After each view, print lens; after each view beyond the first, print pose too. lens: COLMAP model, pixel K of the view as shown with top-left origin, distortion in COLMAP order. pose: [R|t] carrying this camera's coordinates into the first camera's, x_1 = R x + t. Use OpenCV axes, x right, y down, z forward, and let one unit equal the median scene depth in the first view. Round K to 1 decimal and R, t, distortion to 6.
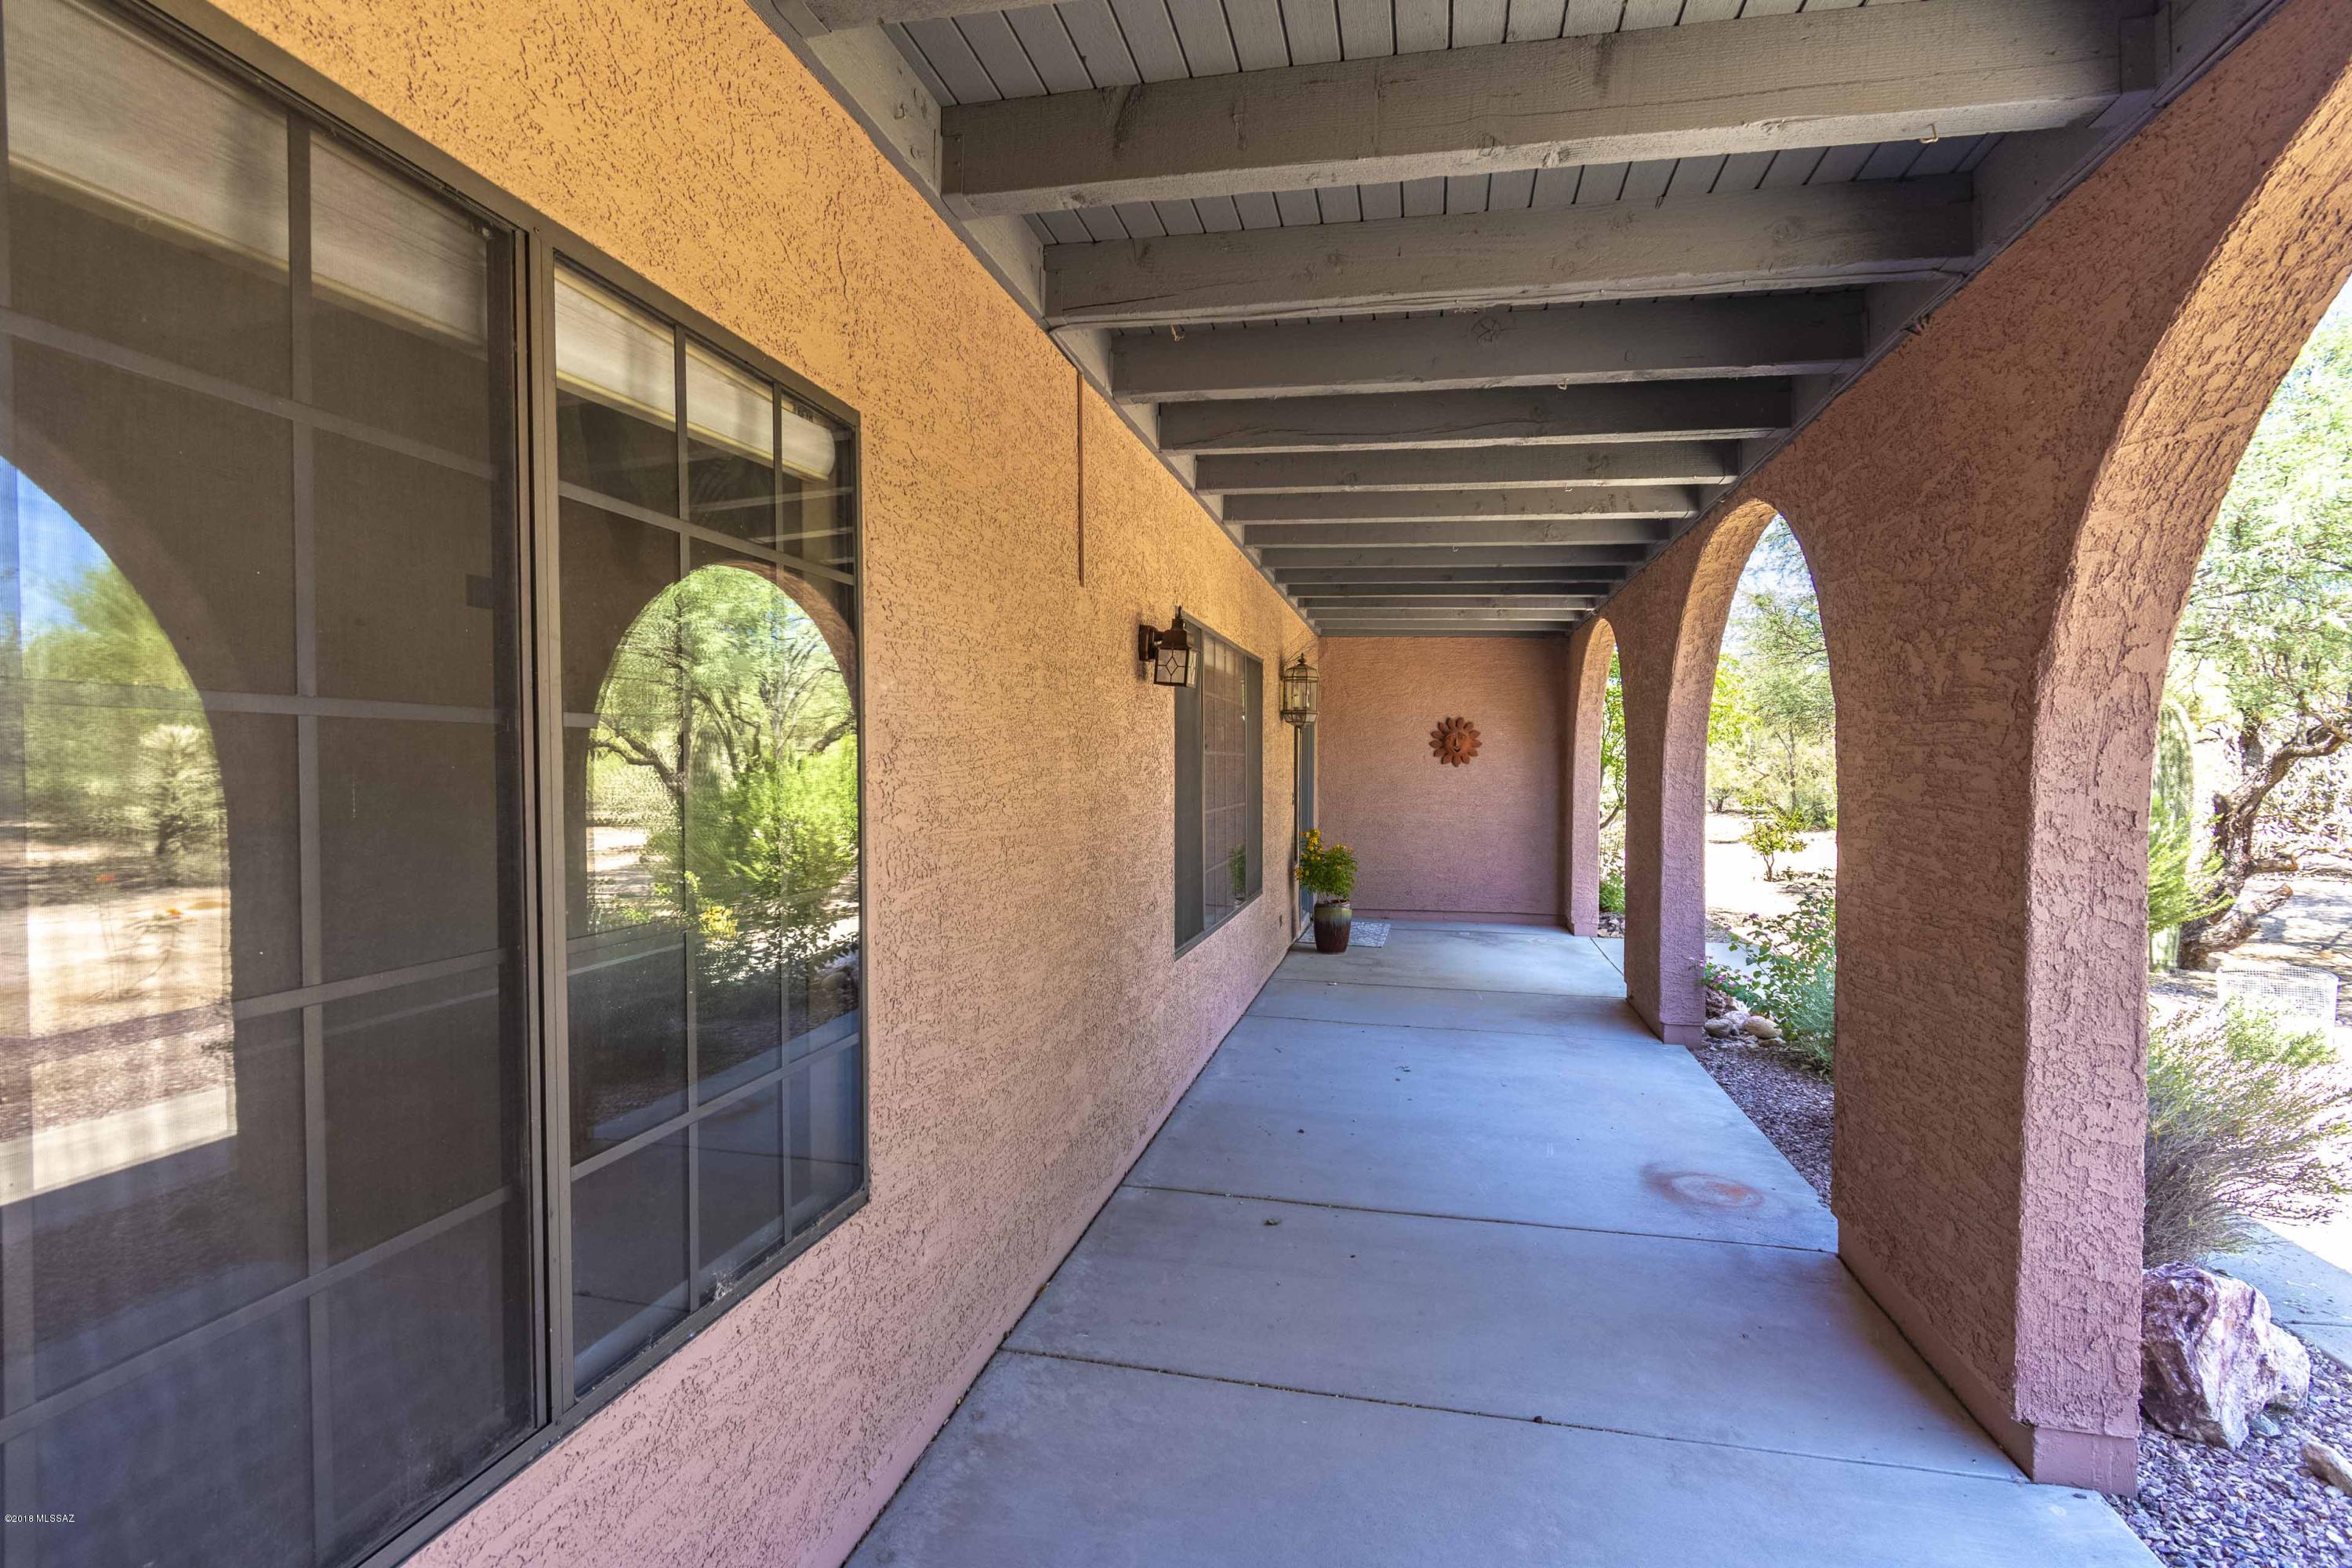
lens RADIAL K [[1031.2, 0, 1175.8], [0, 1031.2, 782.4], [0, 0, 1]] dist [0.003888, 0.000100]
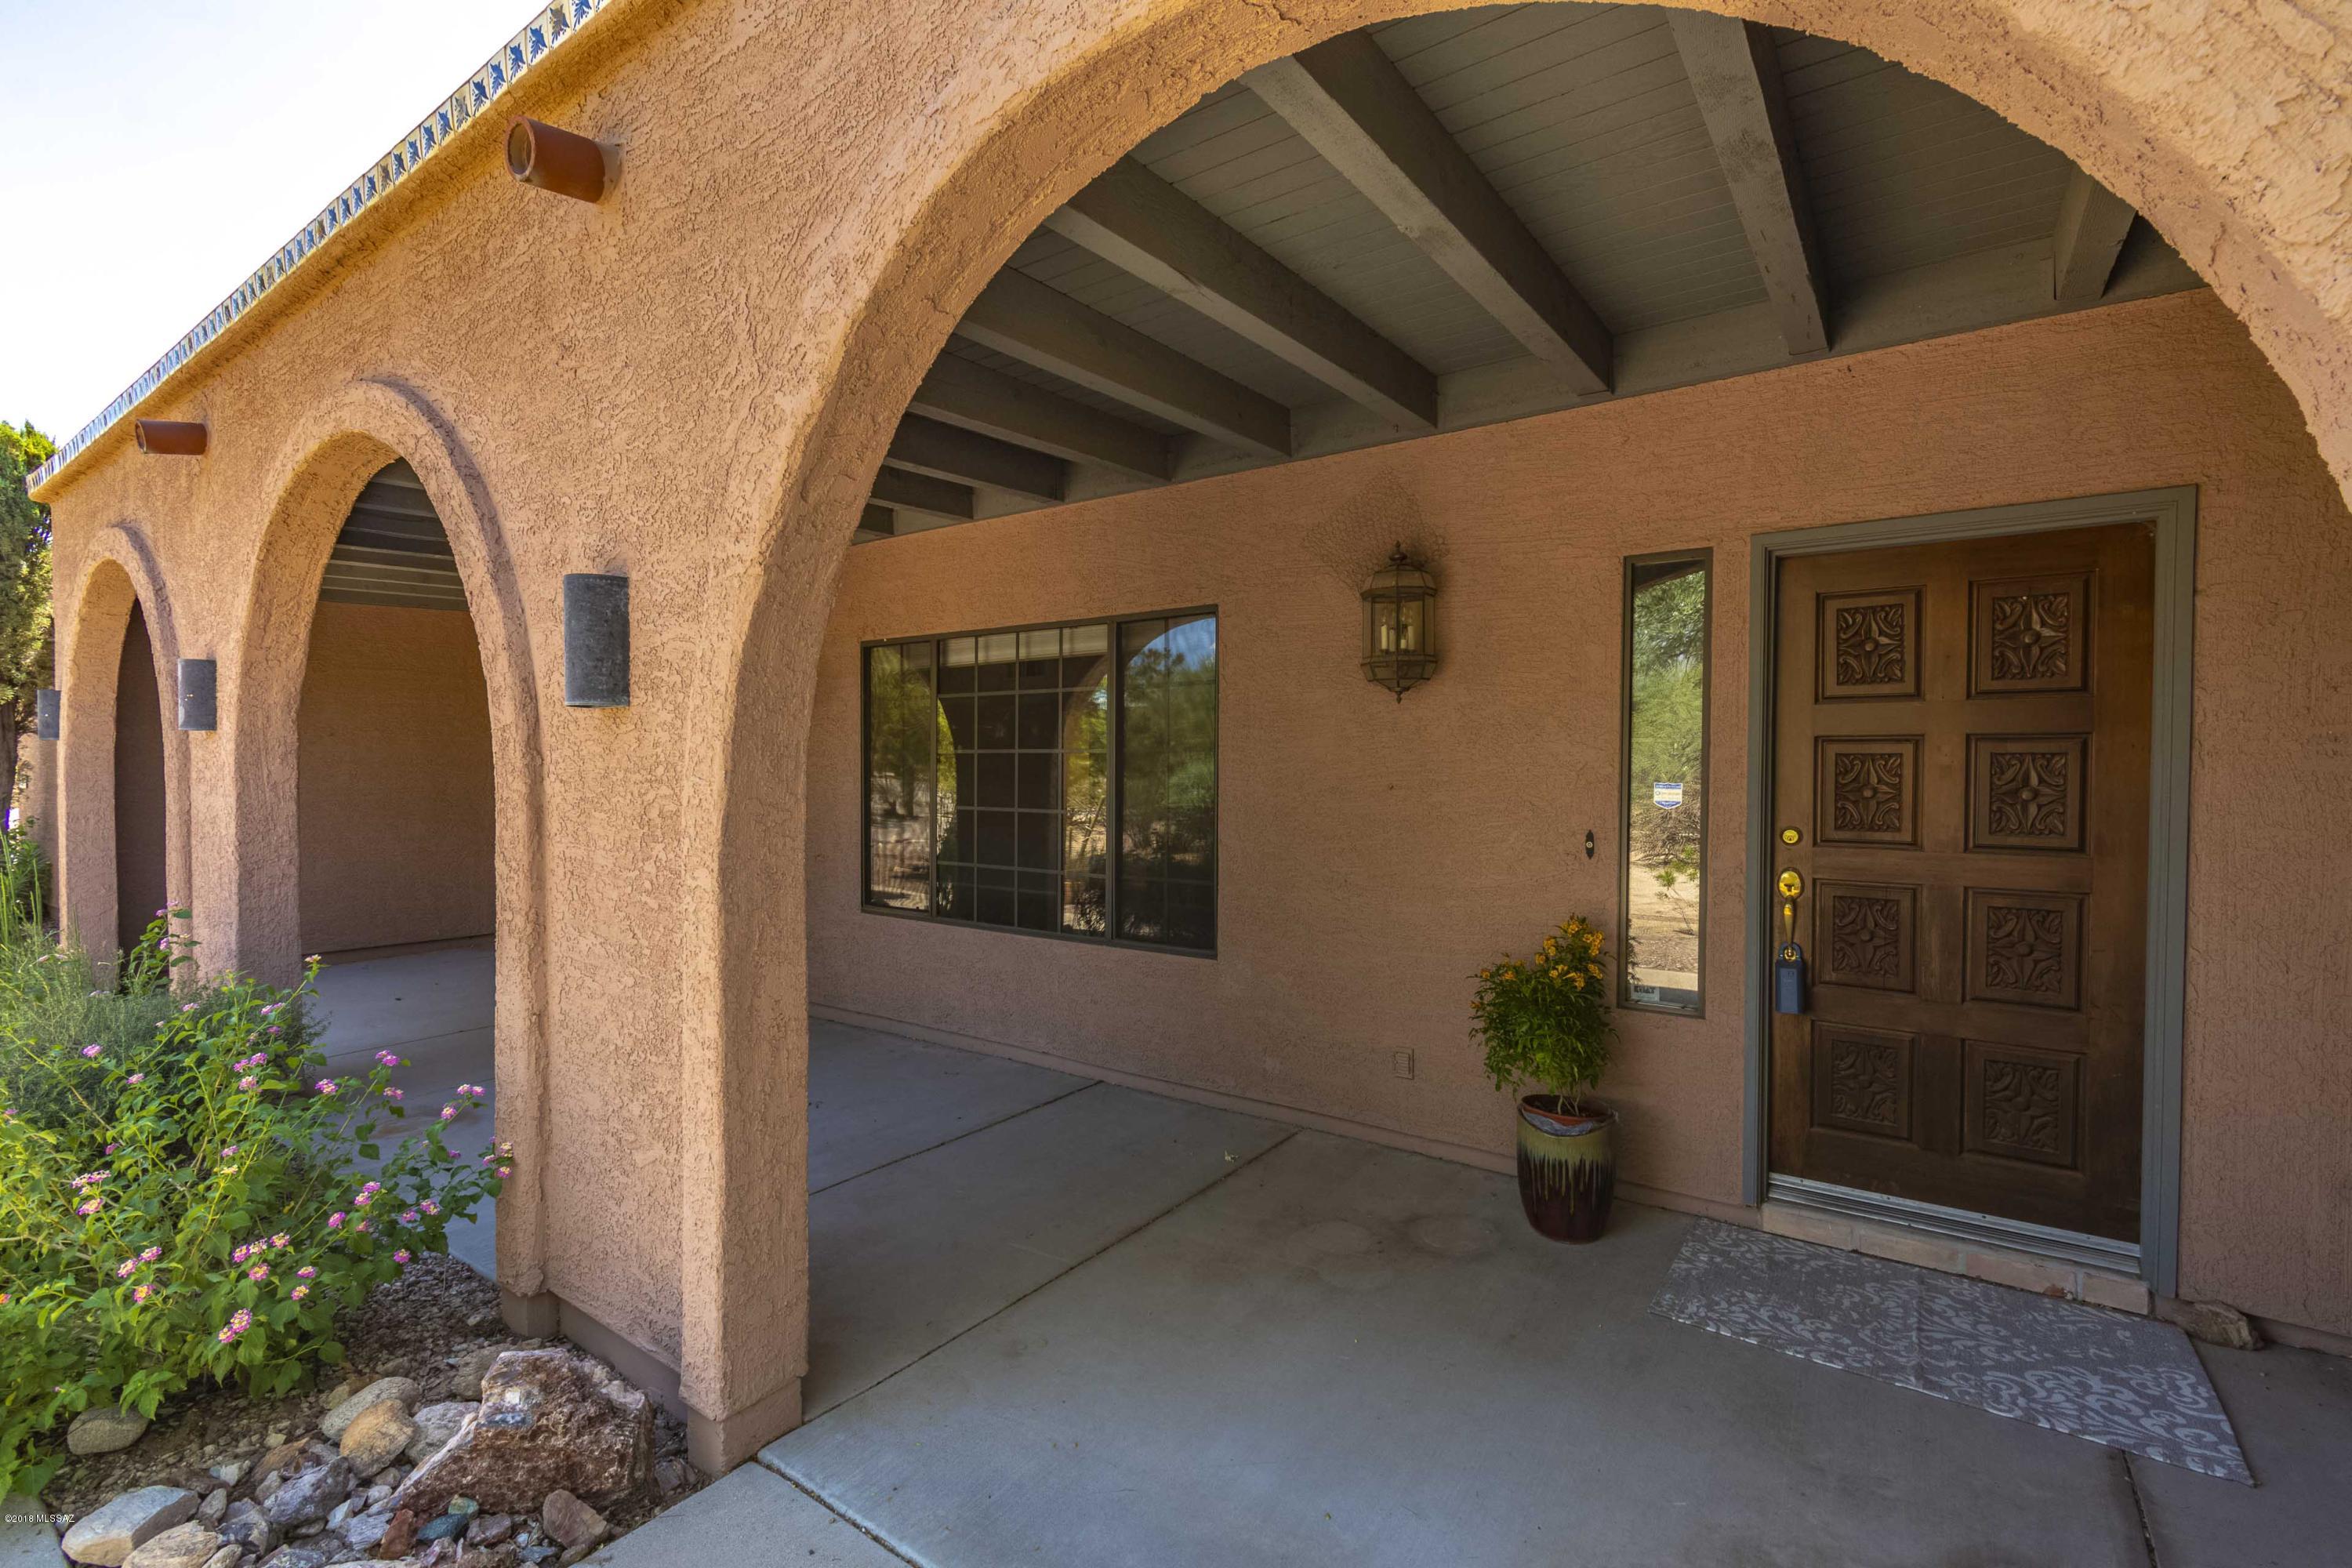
lens RADIAL K [[1031.2, 0, 1176.6], [0, 1031.2, 781.5], [0, 0, 1]] dist [0.003888, 0.000100]
pose [[-0.373064, 0.015782, -0.927671, 1.064385], [-0.019307, 0.999507, 0.024768, -0.032466], [0.927605, 0.027151, -0.372576, 1.859915]]
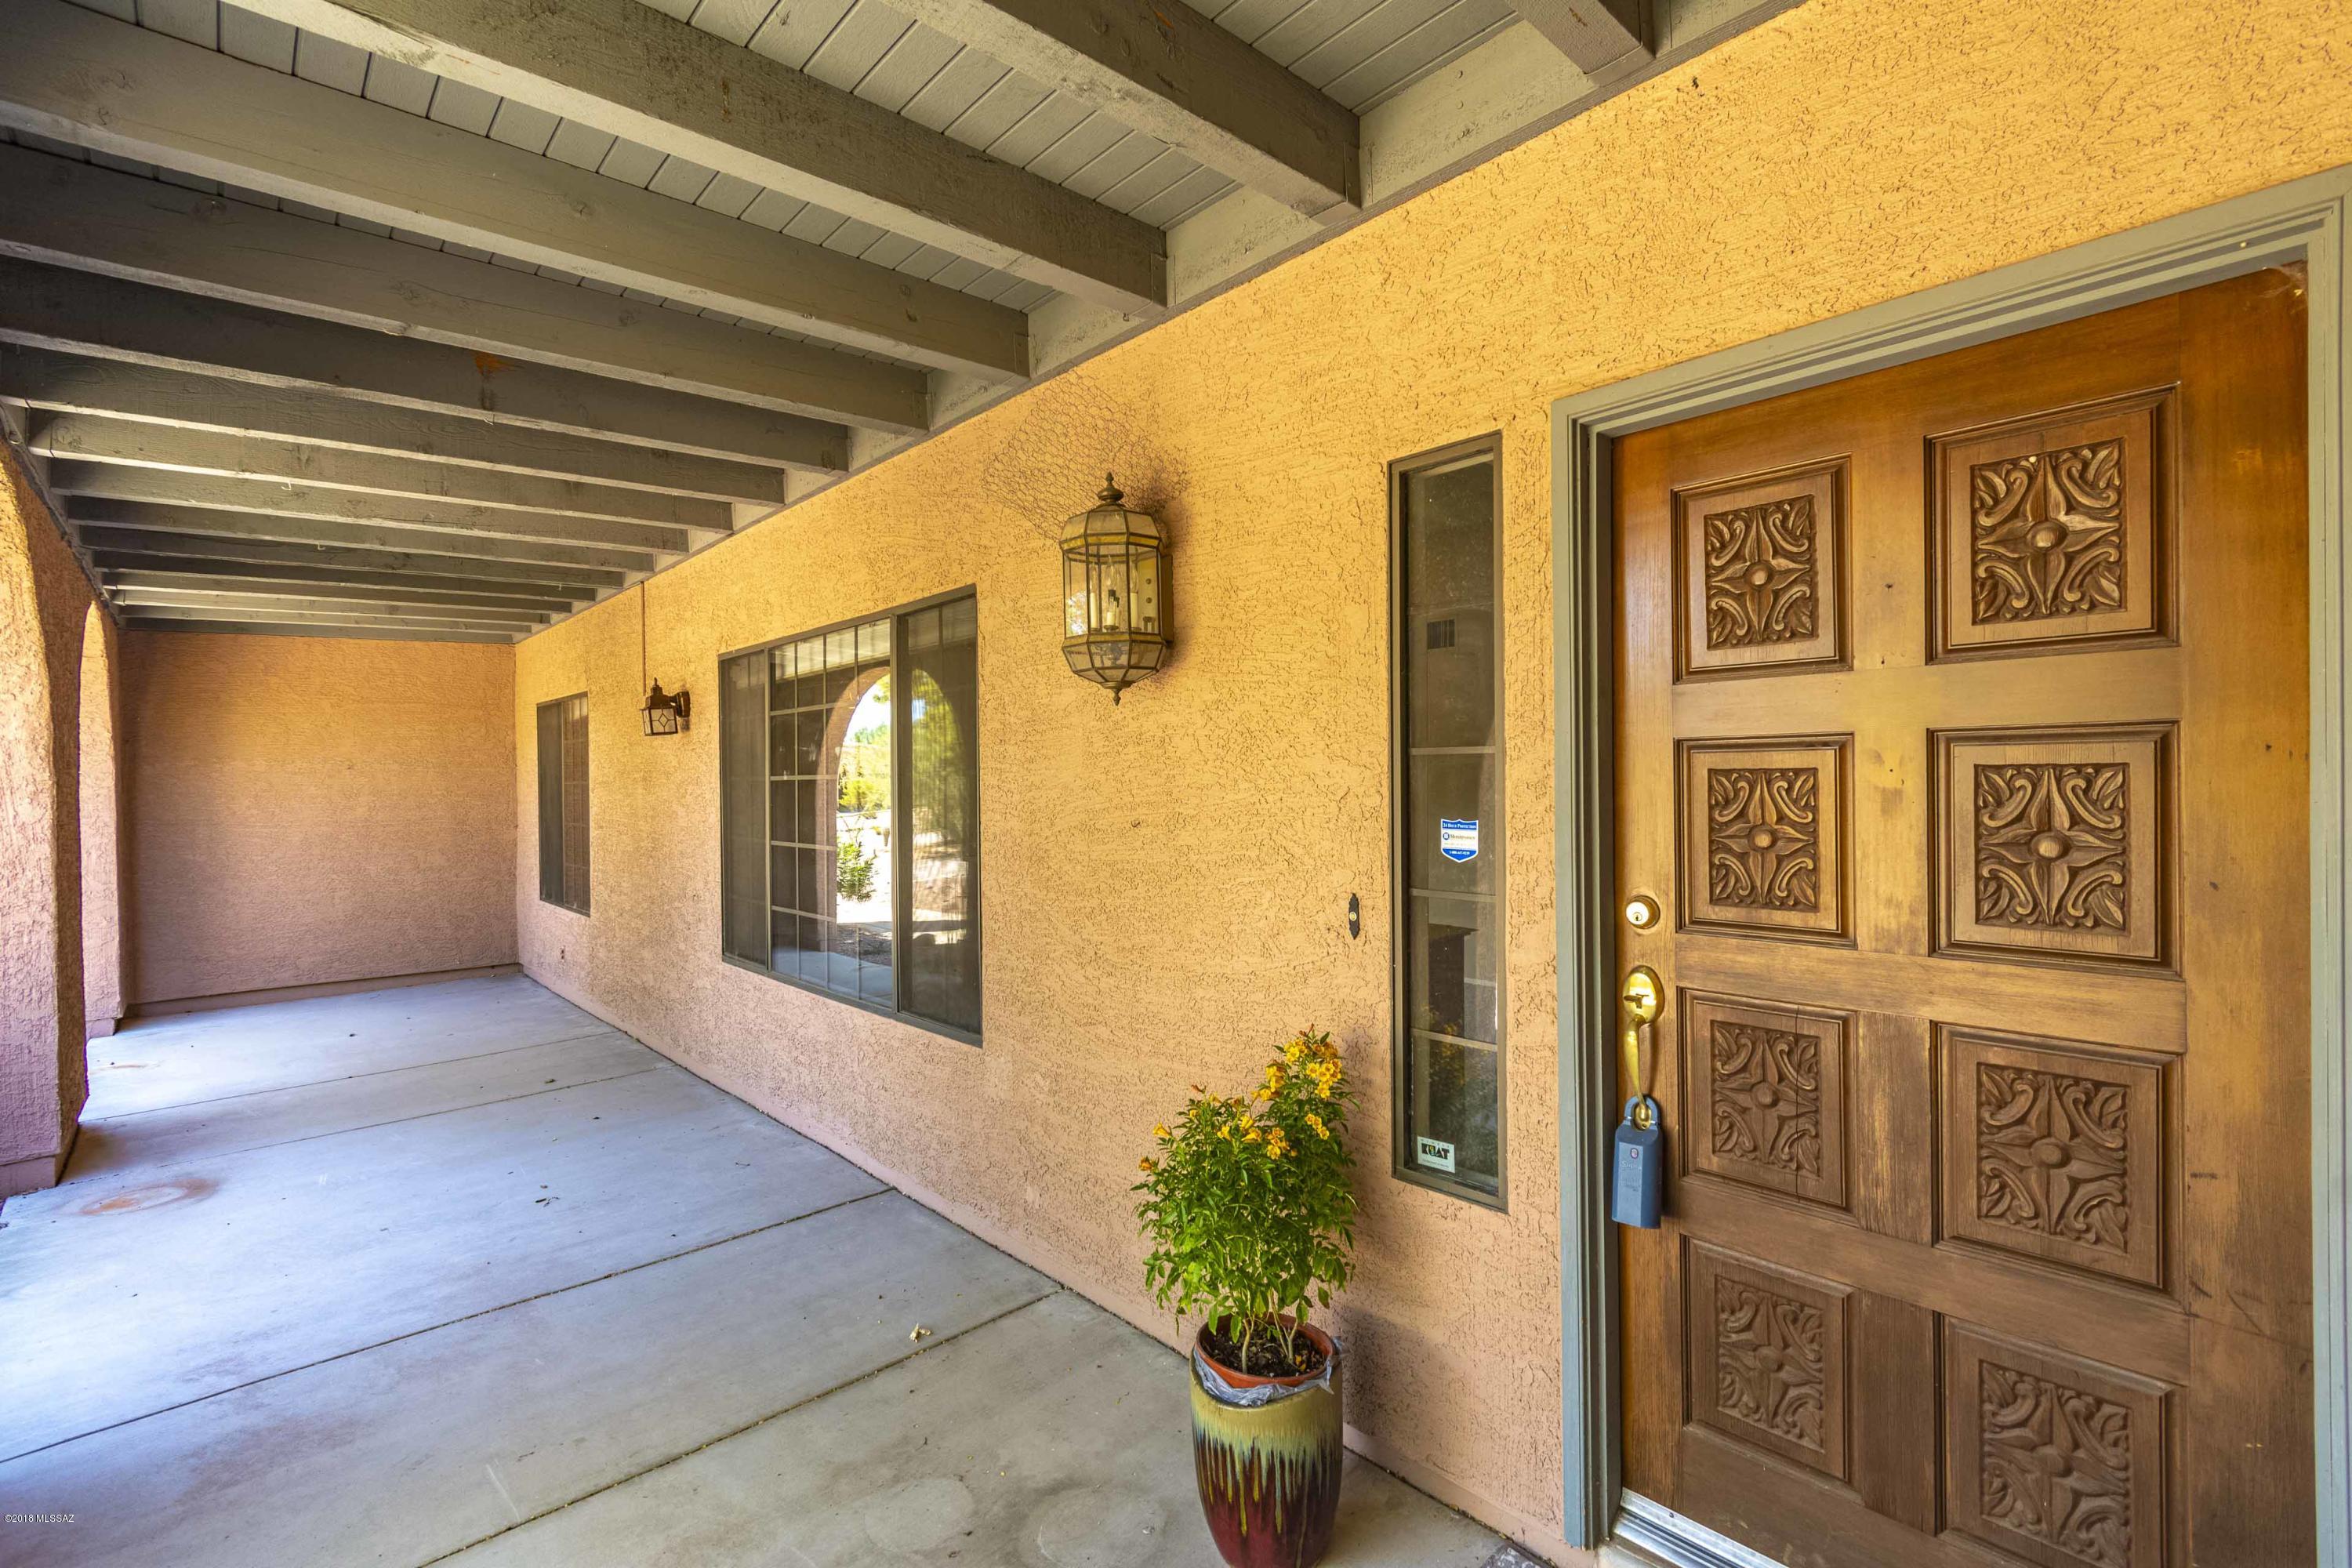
lens RADIAL K [[1031.2, 0, 1179.3], [0, 1031.2, 784.6], [0, 0, 1]] dist [0.003888, 0.000100]
pose [[-0.548604, 0.009182, -0.836032, 0.684415], [-0.003766, 0.999902, 0.013452, -0.041754], [0.836074, 0.010528, -0.548516, 2.065118]]
